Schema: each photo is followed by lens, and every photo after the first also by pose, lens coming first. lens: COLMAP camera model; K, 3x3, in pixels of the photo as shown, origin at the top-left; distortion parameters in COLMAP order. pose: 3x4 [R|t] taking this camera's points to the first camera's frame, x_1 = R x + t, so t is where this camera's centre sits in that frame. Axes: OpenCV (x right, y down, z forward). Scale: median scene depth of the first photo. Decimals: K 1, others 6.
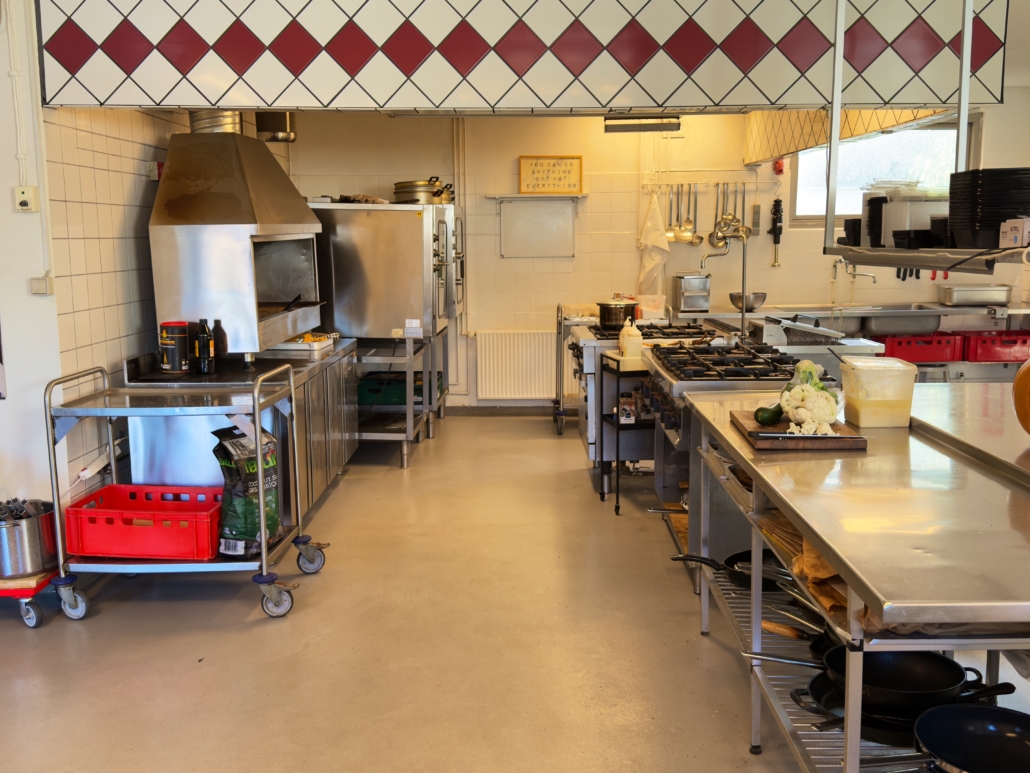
lens RADIAL K [[1035.4, 0, 517.6], [0, 1035.4, 387.3], [0, 0, 1]] dist [0.090054, 0.000000]
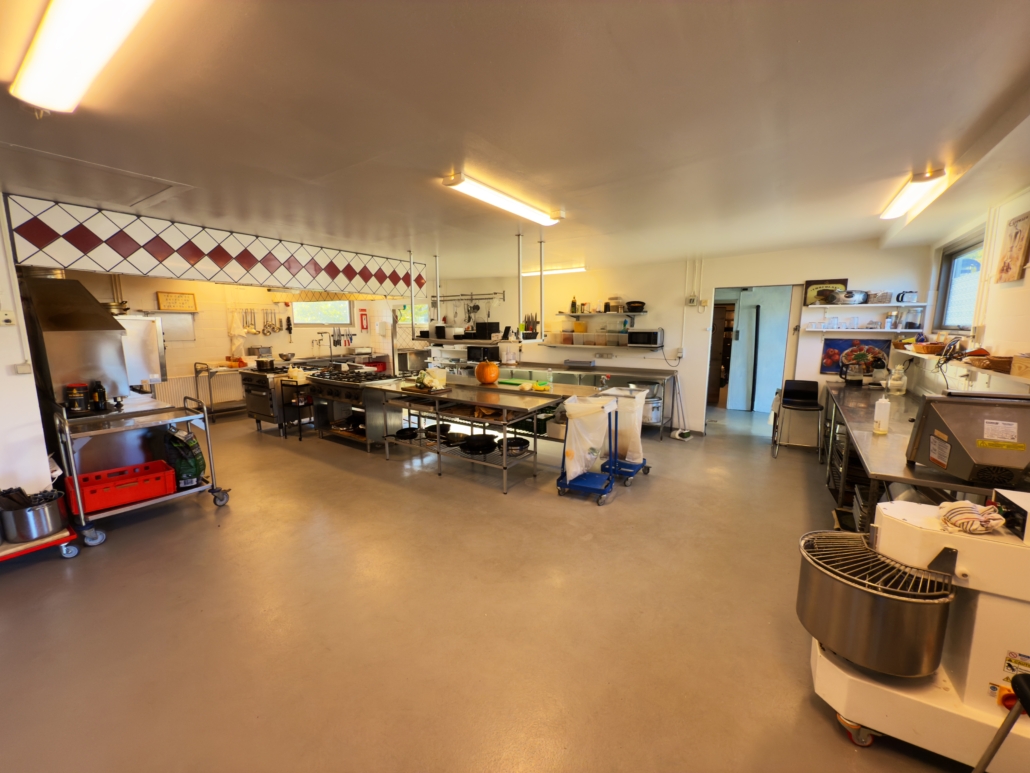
lens RADIAL K [[414.2, 0, 524.6], [0, 414.2, 389.6], [0, 0, 1]] dist [-0.002678, 0.001569]
pose [[0.528715, -0.122581, 0.839901, -0.319401], [0.114218, 0.990792, 0.072703, -0.009926], [-0.841079, 0.057493, 0.537848, -0.023327]]
